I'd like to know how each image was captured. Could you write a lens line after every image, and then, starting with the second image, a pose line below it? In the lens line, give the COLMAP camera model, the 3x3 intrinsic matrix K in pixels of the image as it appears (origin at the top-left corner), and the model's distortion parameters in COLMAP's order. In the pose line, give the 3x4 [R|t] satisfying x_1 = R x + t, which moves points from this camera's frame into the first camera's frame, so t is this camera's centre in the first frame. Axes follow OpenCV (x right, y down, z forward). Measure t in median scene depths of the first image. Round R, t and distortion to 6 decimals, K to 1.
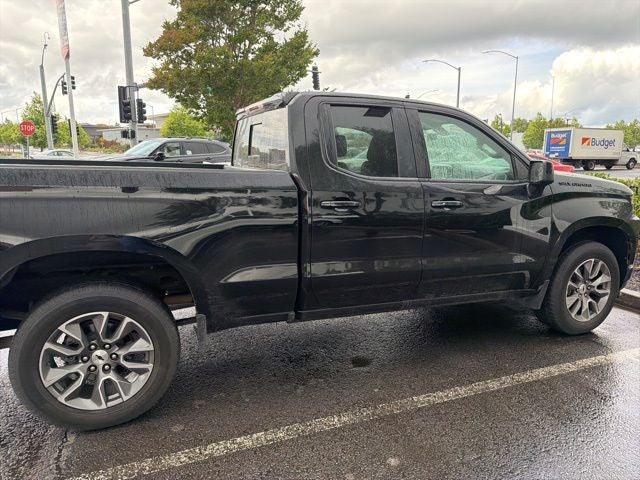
lens RADIAL K [[458.1, 0, 318.6], [0, 458.1, 238.0], [0, 0, 1]] dist [0.038620, -0.040867]
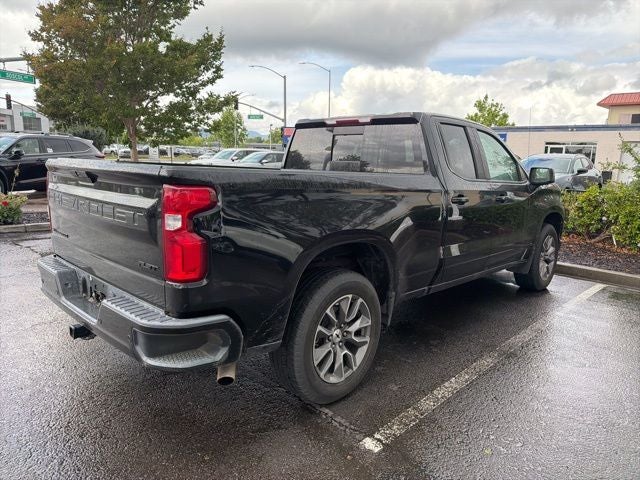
lens RADIAL K [[458.1, 0, 318.9], [0, 458.1, 233.5], [0, 0, 1]] dist [0.038620, -0.040867]
pose [[0.919128, -0.049053, 0.390893, -0.586509], [0.053713, 0.998556, -0.000989, 0.001294], [-0.390280, 0.021905, 0.920436, -0.025570]]
